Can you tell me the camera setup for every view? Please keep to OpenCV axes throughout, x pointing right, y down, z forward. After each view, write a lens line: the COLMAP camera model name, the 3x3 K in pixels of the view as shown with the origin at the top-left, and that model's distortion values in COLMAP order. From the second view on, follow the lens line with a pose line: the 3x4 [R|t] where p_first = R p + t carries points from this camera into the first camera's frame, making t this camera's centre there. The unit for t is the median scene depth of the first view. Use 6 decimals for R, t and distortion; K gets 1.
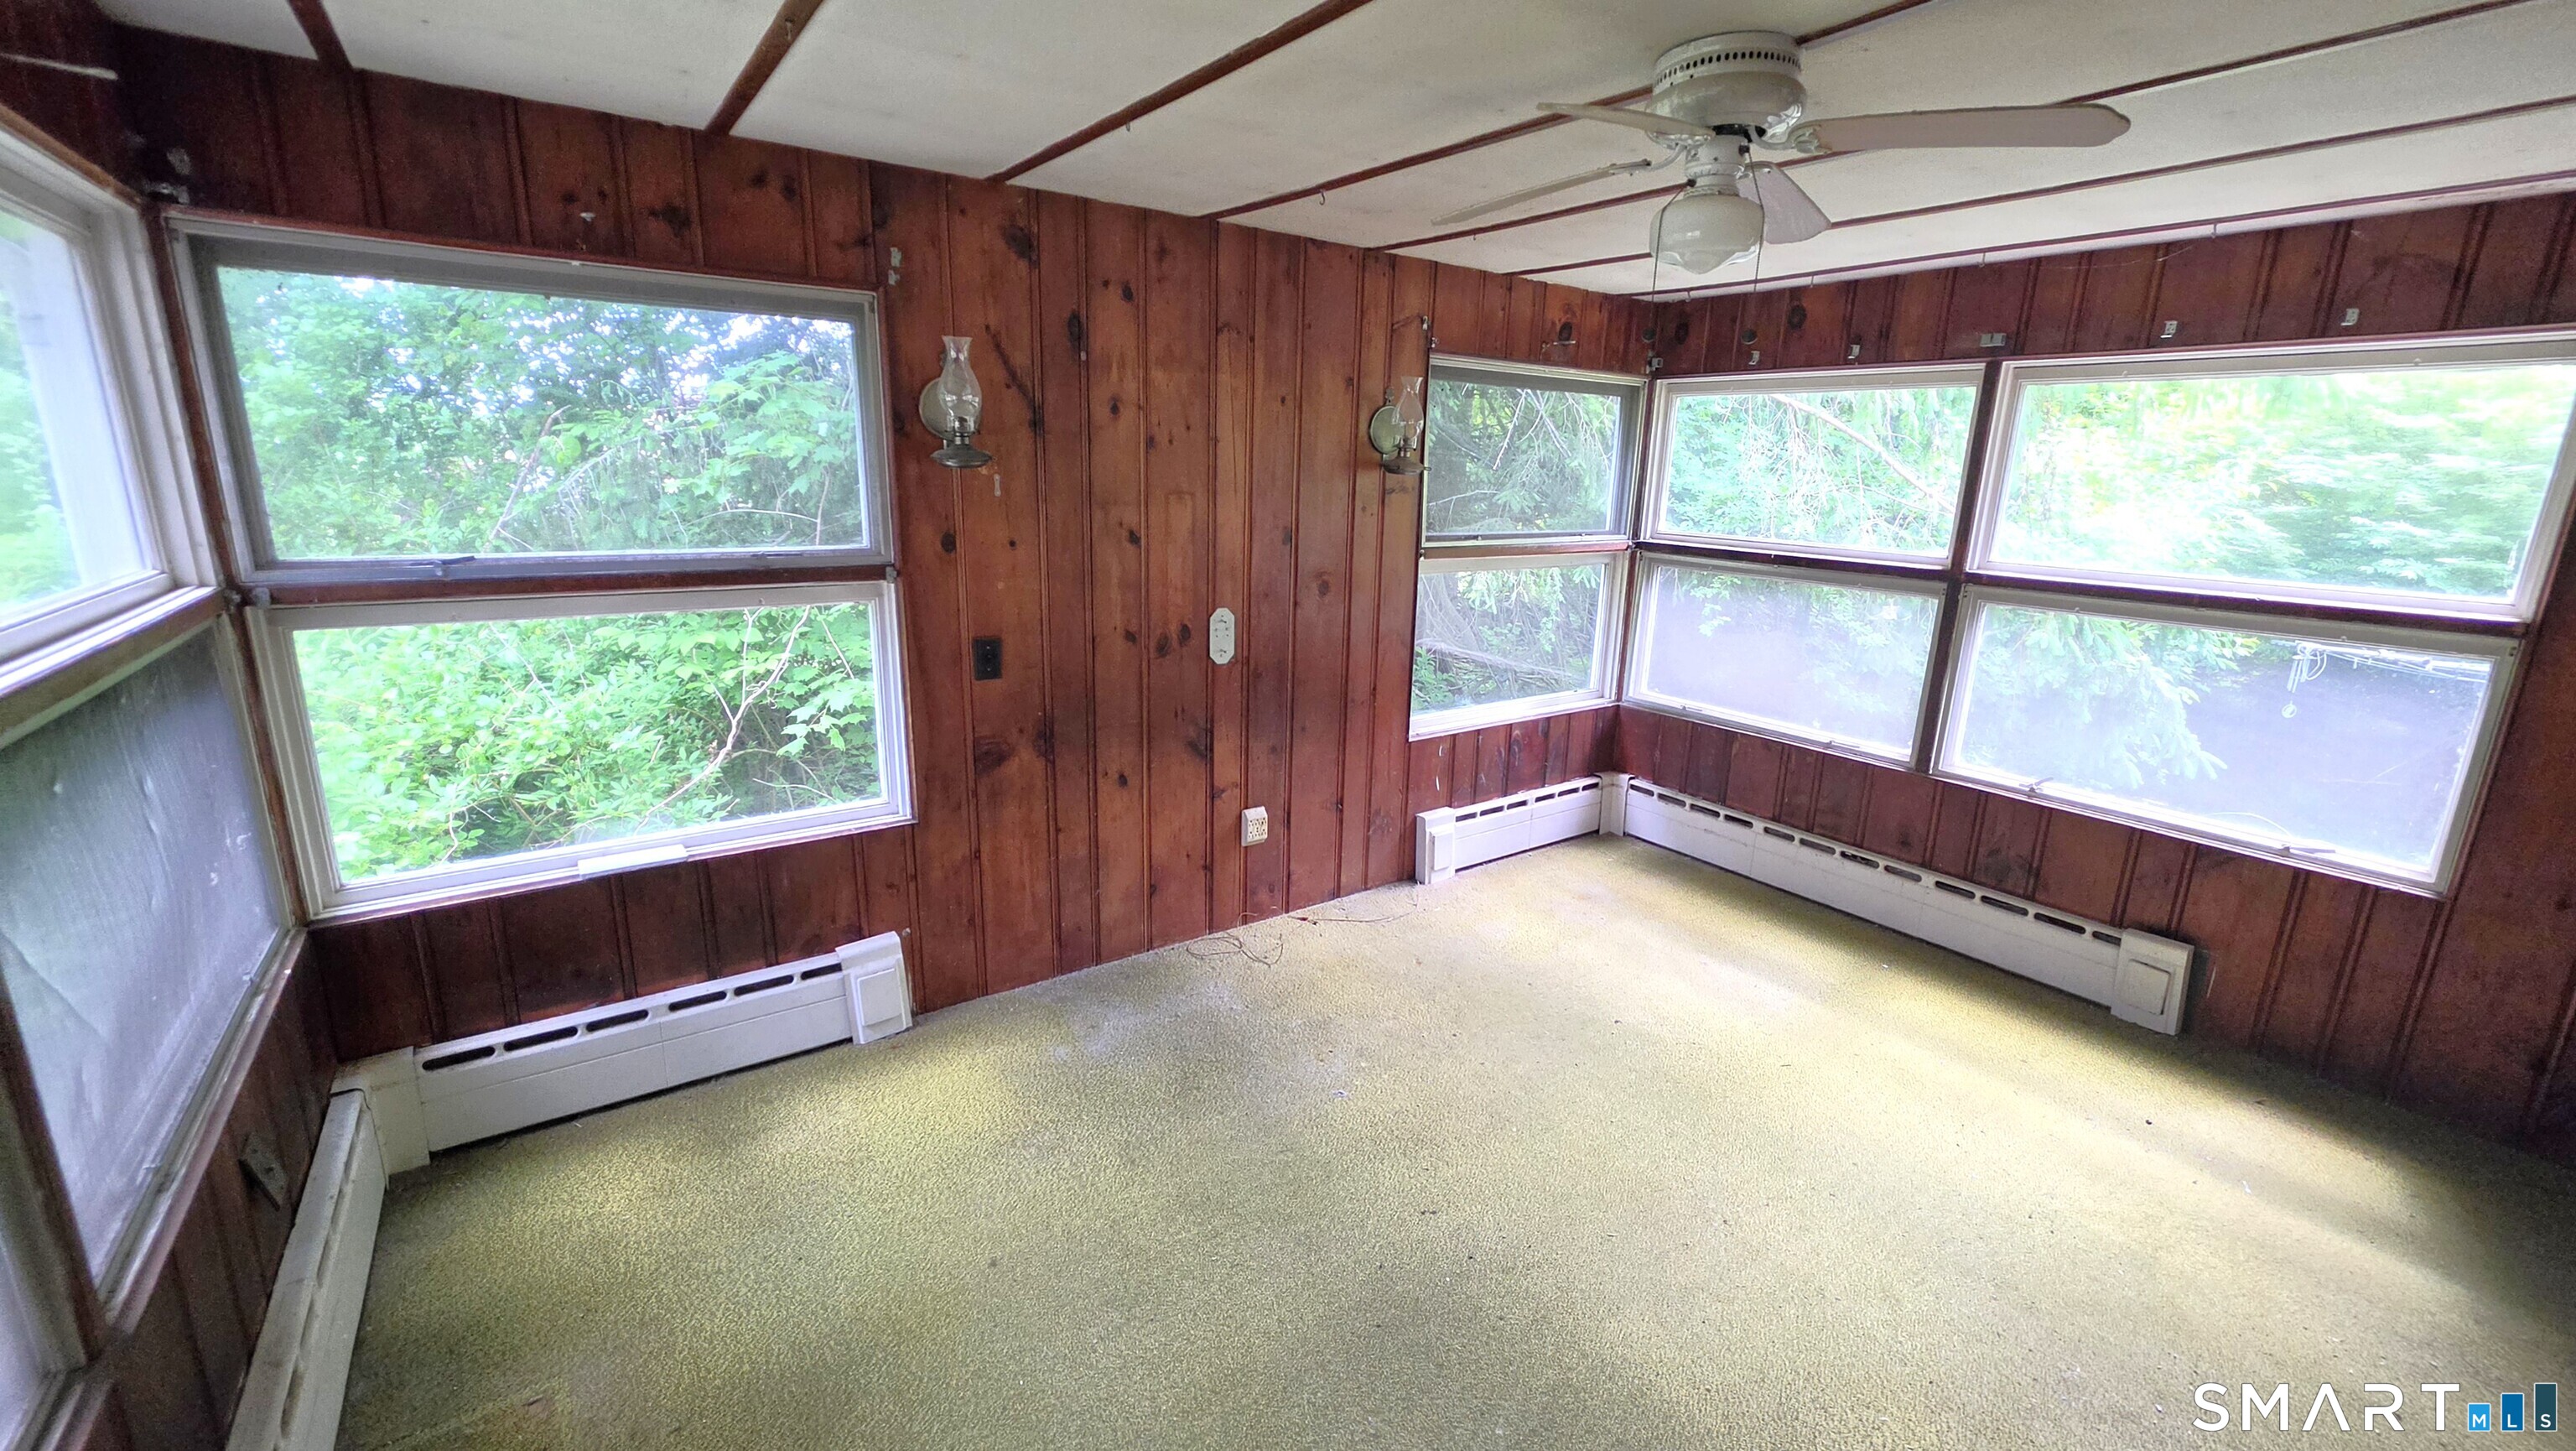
lens RADIAL K [[1030.2, 0, 1283.1], [0, 1030.2, 712.4], [0, 0, 1]] dist [-0.000560, -0.000239]
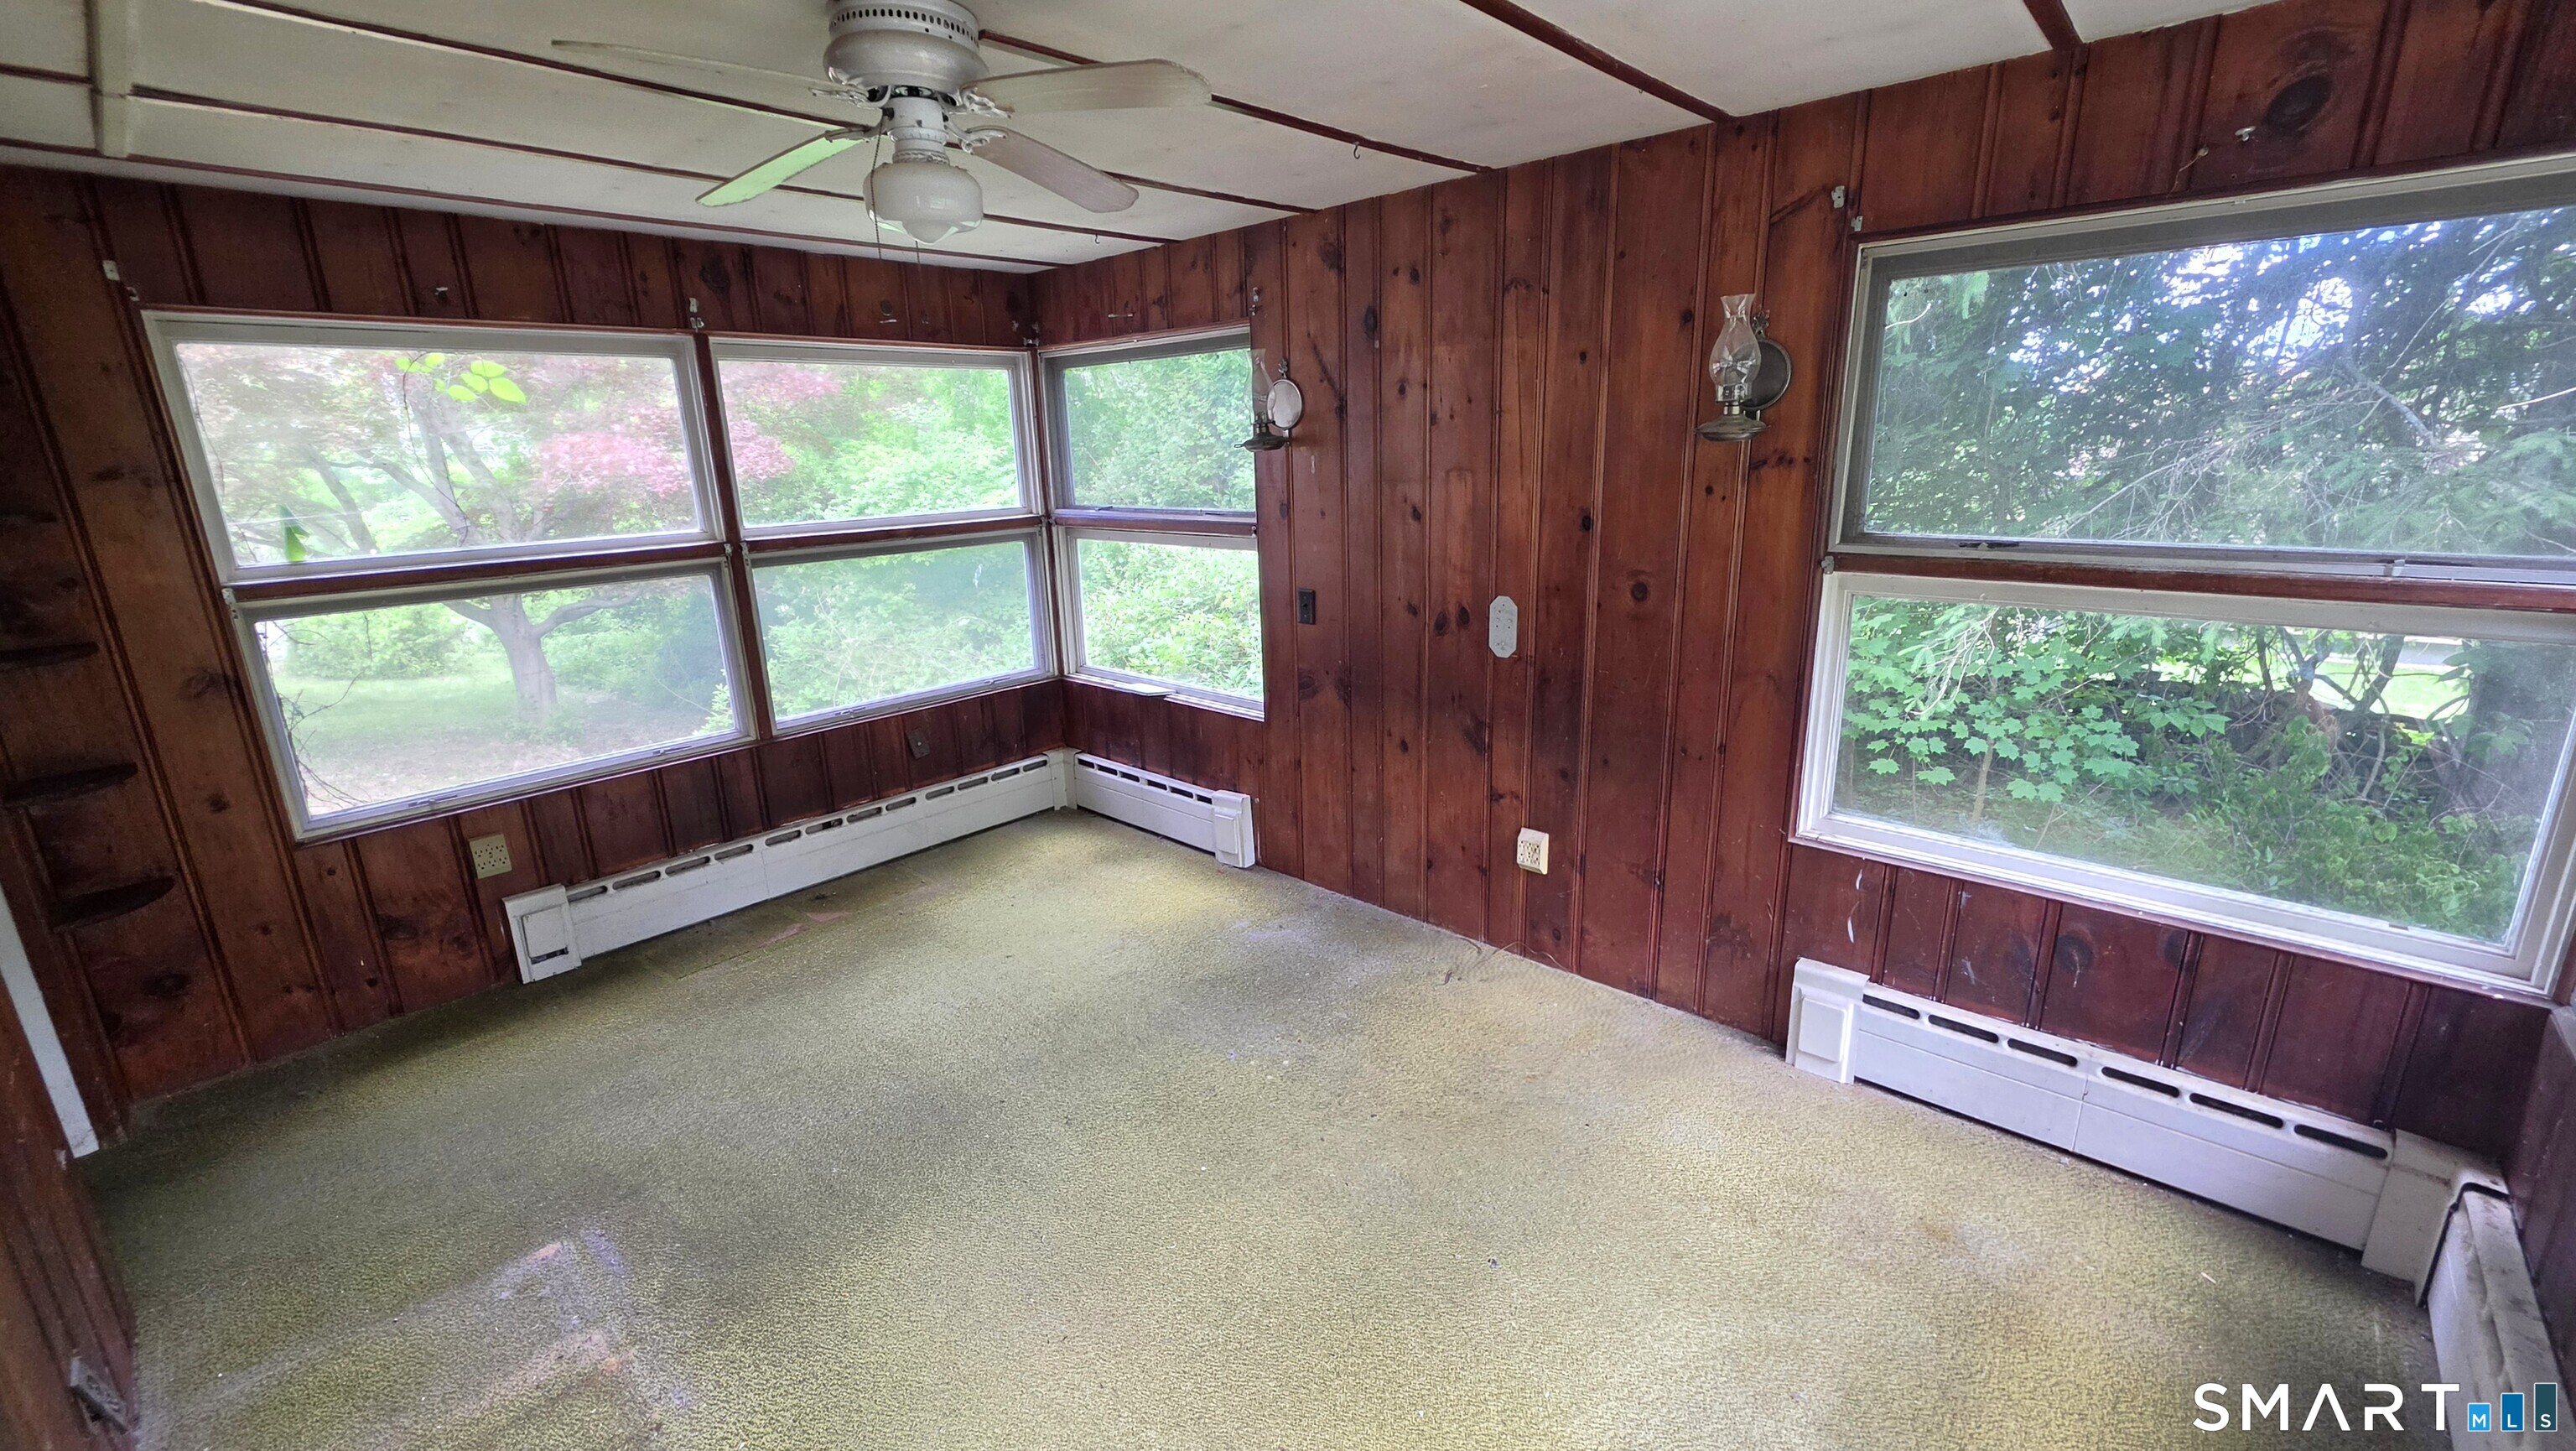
lens RADIAL K [[1030.2, 0, 1283.1], [0, 1030.2, 712.4], [0, 0, 1]] dist [-0.000560, -0.000239]
pose [[0.213953, 0.218839, -0.952015, 0.831177], [-0.196322, 0.964331, 0.177549, -0.132262], [0.956913, 0.148914, 0.249284, 0.633341]]
